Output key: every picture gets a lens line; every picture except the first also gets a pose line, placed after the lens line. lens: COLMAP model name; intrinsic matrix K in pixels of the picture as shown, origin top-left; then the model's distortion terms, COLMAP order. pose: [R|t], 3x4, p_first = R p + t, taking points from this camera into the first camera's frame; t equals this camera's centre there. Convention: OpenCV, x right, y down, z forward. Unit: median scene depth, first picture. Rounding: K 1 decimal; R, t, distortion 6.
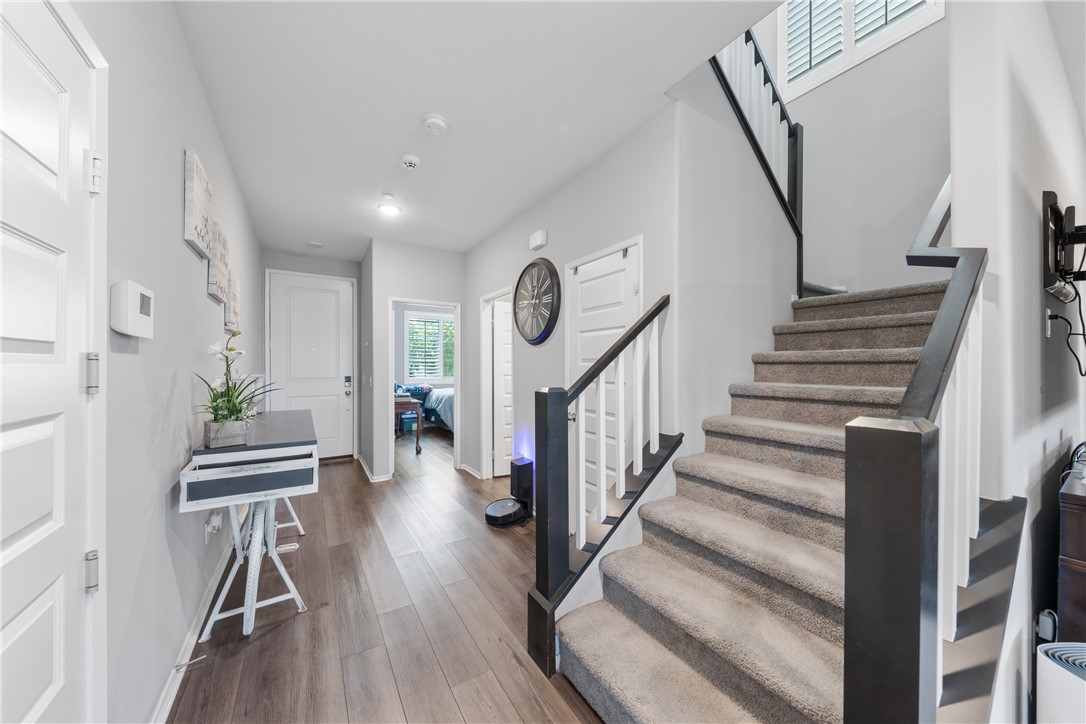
lens RADIAL K [[350.3, 0, 543.0], [0, 350.3, 364.2], [0, 0, 1]] dist [0.002733, 0.000063]
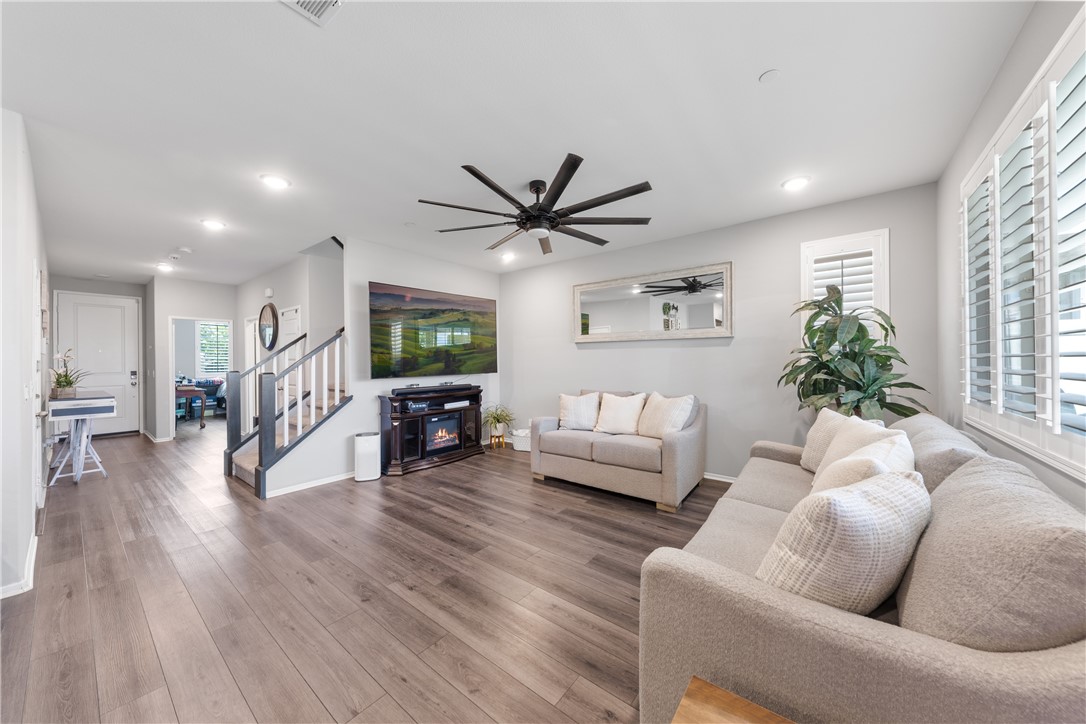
lens RADIAL K [[371.3, 0, 540.3], [0, 371.3, 360.9], [0, 0, 1]] dist [0.001555, -0.000276]
pose [[0.949258, -0.003812, 0.314476, 0.509894], [0.002508, 0.999986, 0.004552, -0.007080], [-0.314489, -0.003533, 0.949255, -0.905434]]
